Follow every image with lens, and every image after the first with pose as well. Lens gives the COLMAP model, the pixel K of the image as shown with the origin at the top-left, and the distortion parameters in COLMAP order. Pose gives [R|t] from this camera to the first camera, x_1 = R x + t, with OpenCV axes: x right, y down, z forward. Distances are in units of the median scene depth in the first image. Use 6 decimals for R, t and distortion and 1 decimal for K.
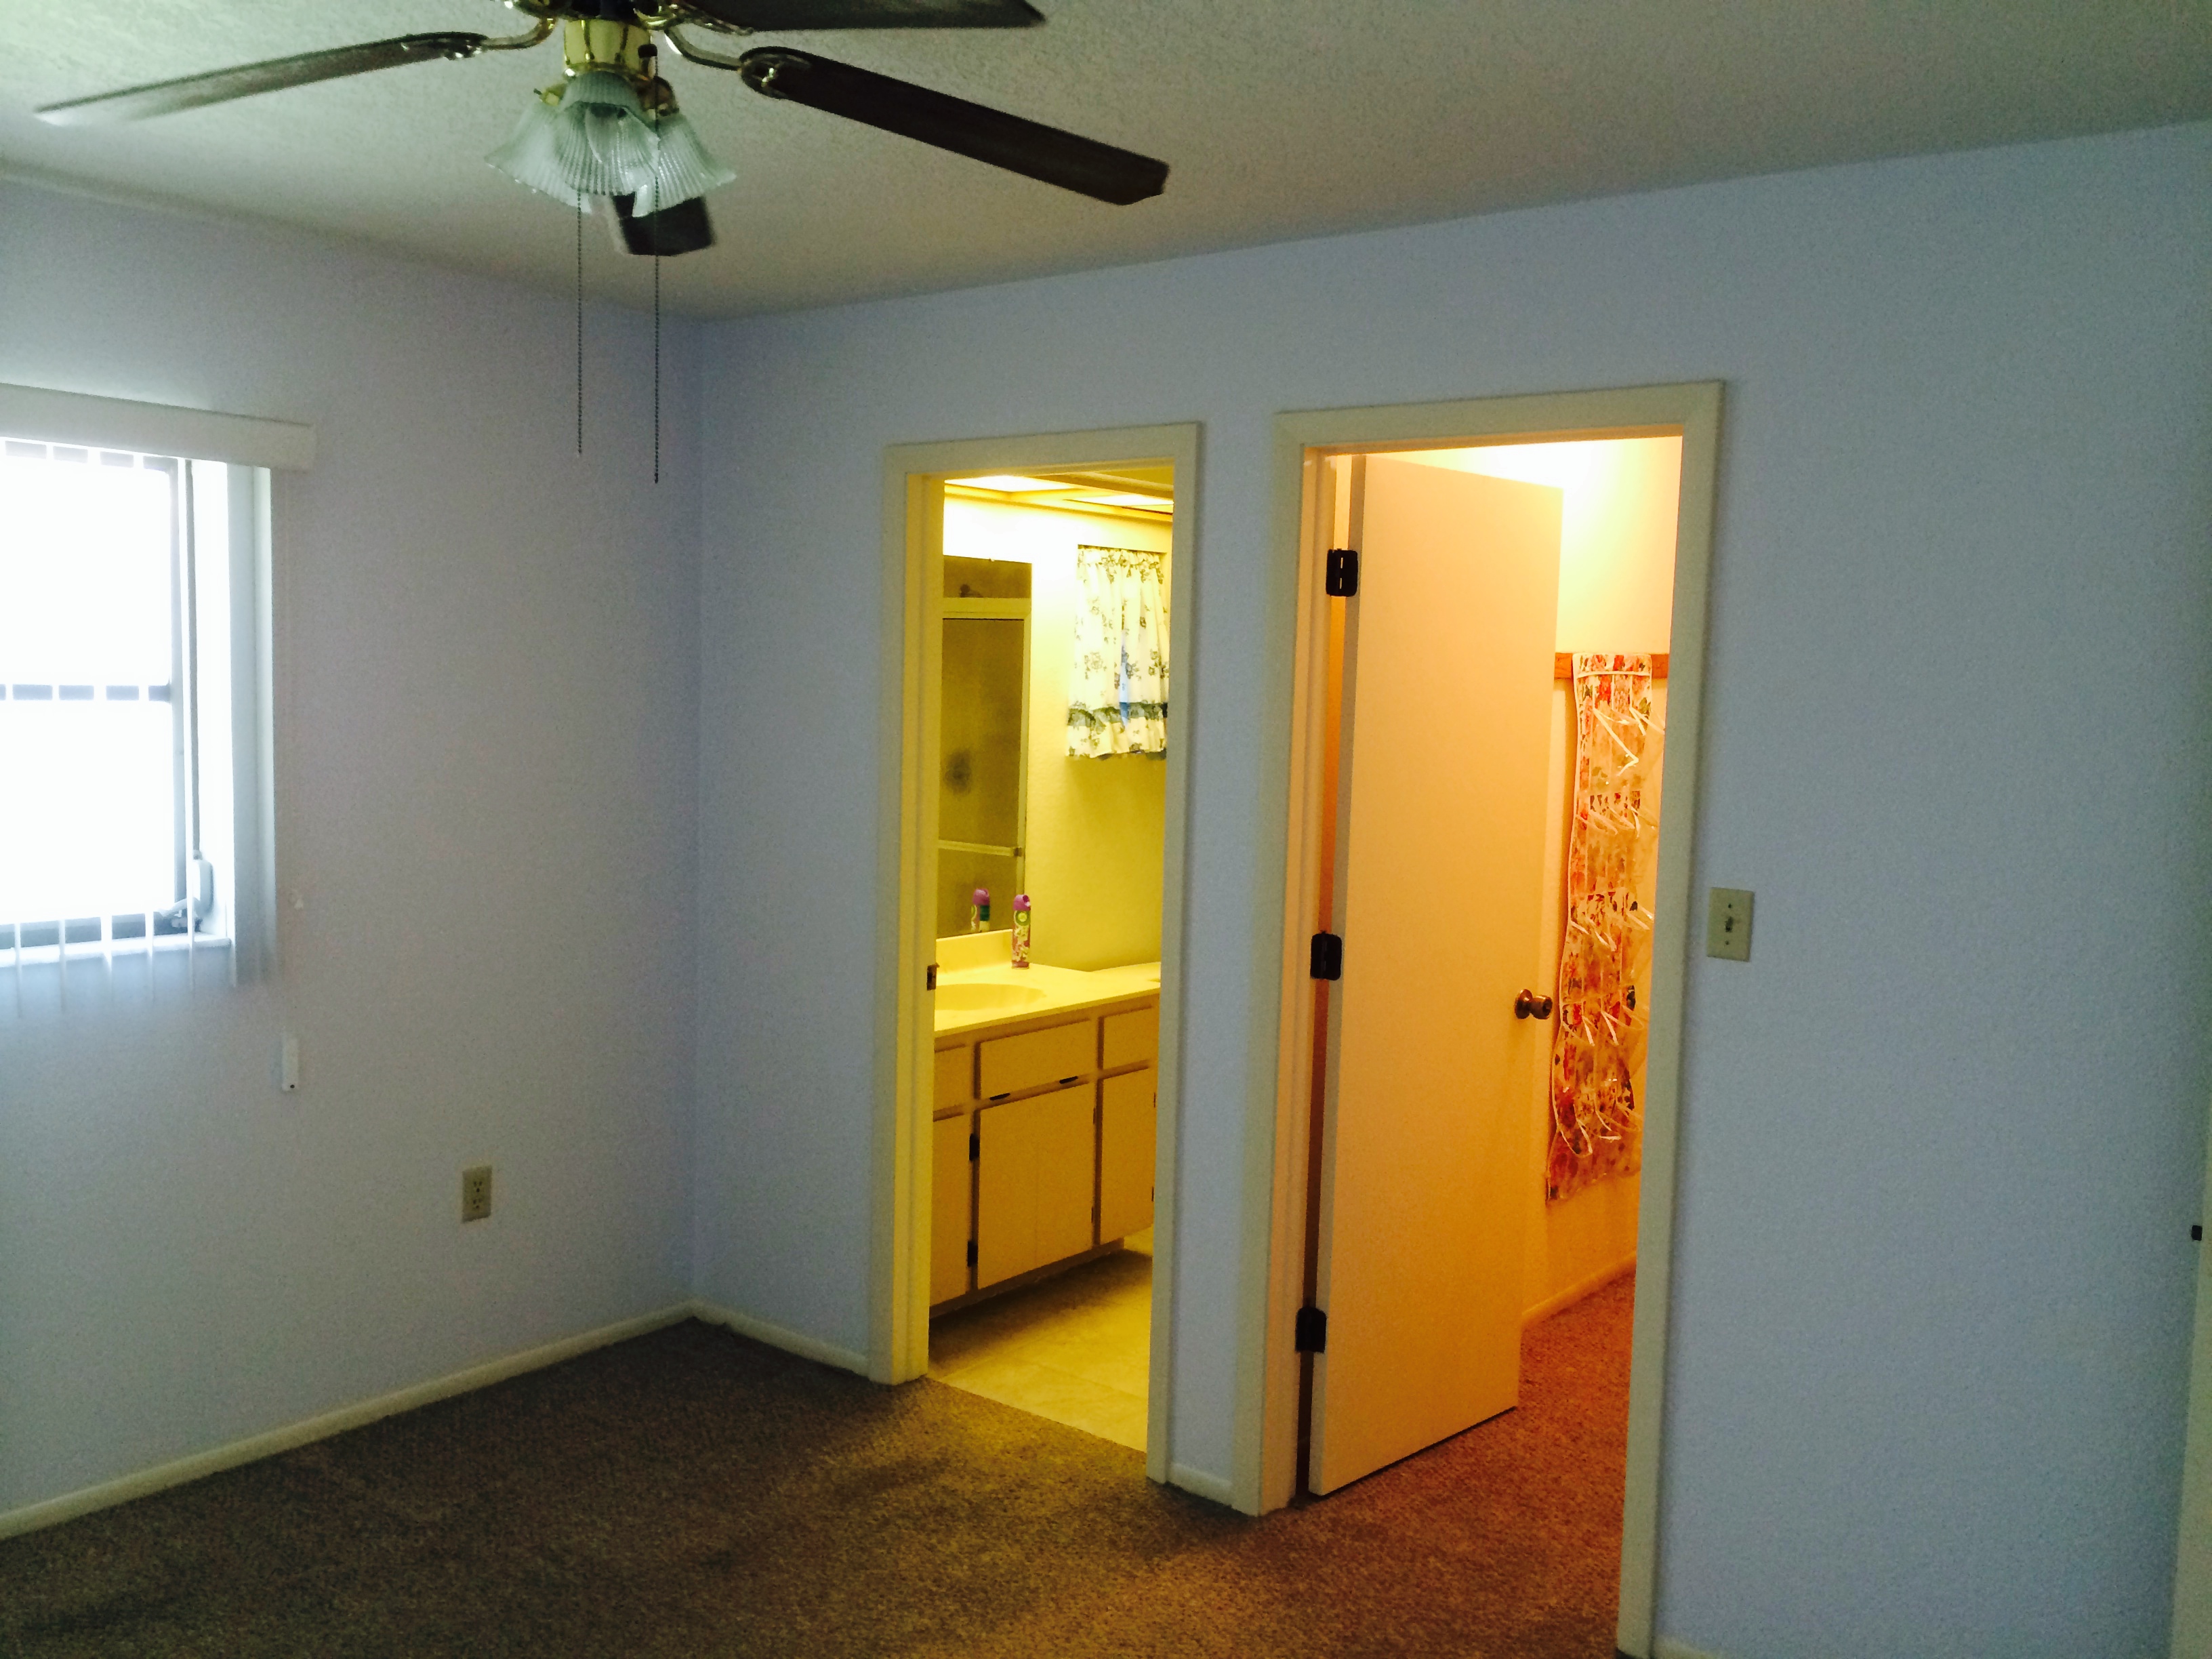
lens RADIAL K [[1894.4, 0, 1105.7], [0, 1894.4, 829.0], [0, 0, 1]] dist [0.058020, -0.069902]
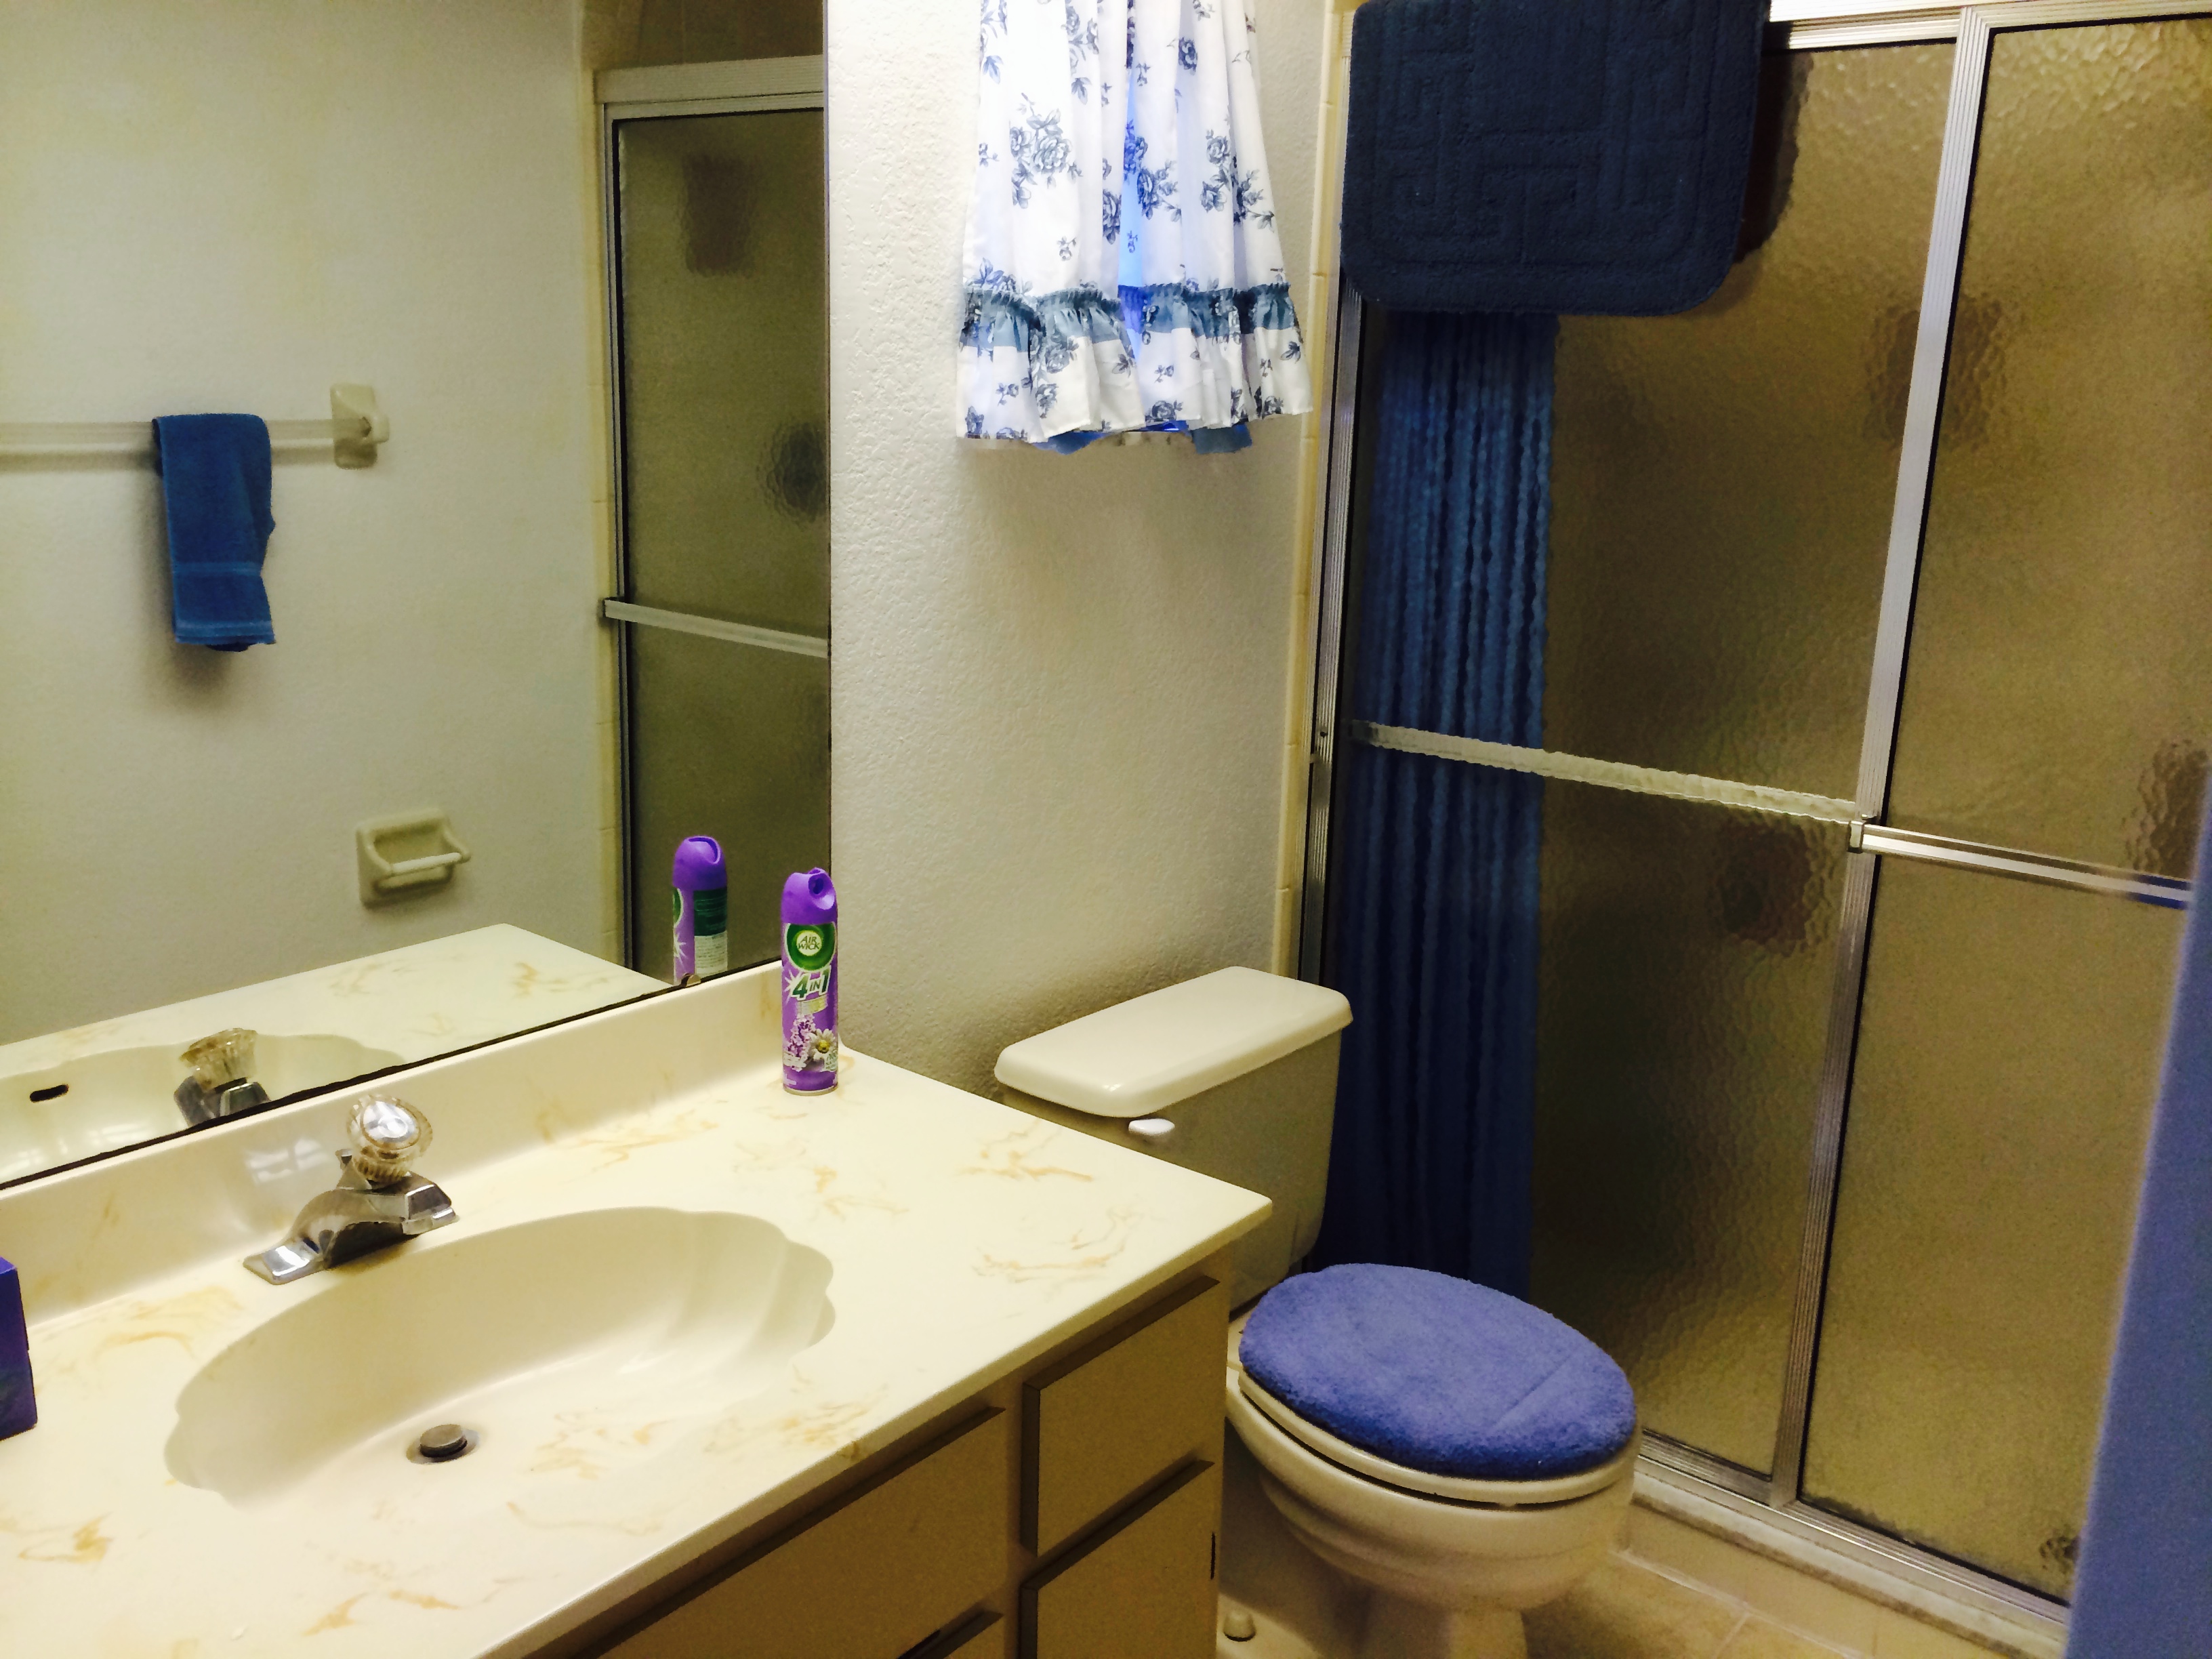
lens RADIAL K [[1894.4, 0, 1115.3], [0, 1894.4, 823.2], [0, 0, 1]] dist [0.058020, -0.069902]
pose [[0.999911, 0.006465, -0.011702, 0.011565], [-0.004532, 0.987388, 0.158251, -0.024050], [0.012578, -0.158184, 0.987329, 0.646462]]
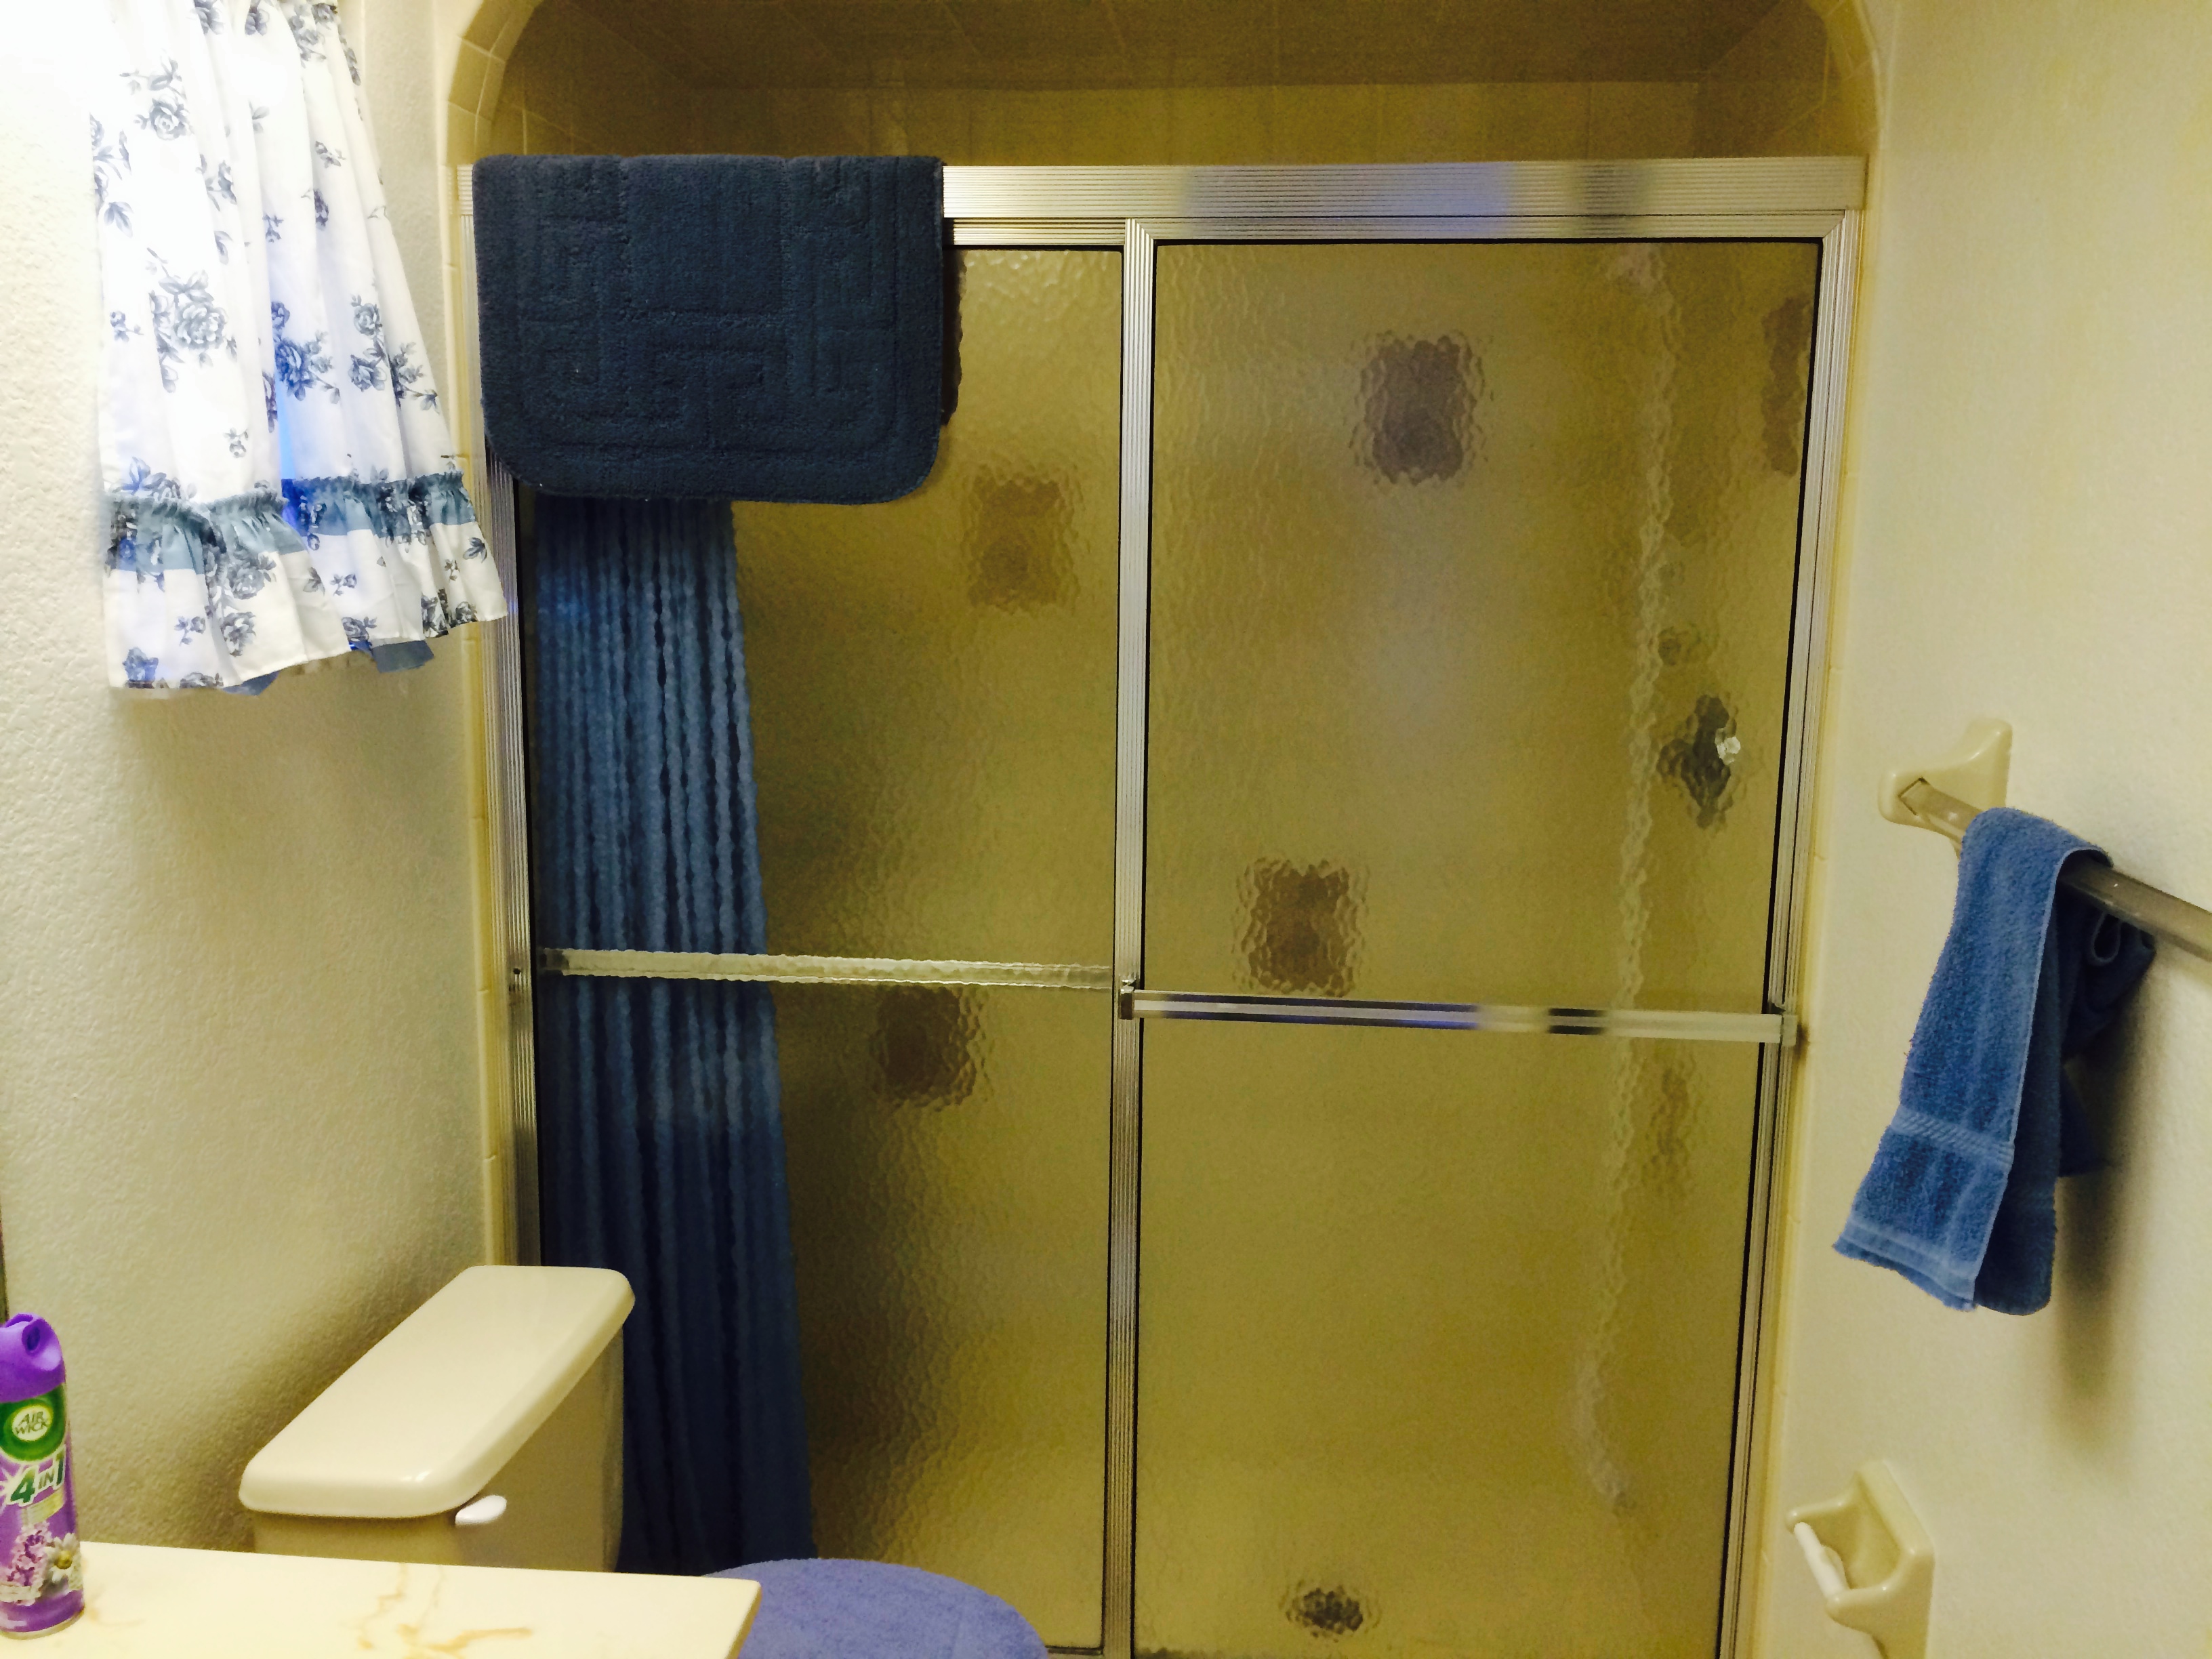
lens RADIAL K [[1894.4, 0, 1119.8], [0, 1894.4, 825.9], [0, 0, 1]] dist [0.058020, -0.069902]
pose [[0.837691, -0.109644, 0.535025, -0.047156], [0.056979, 0.991840, 0.114049, -0.041422], [-0.543164, -0.065052, 0.837103, 0.700333]]
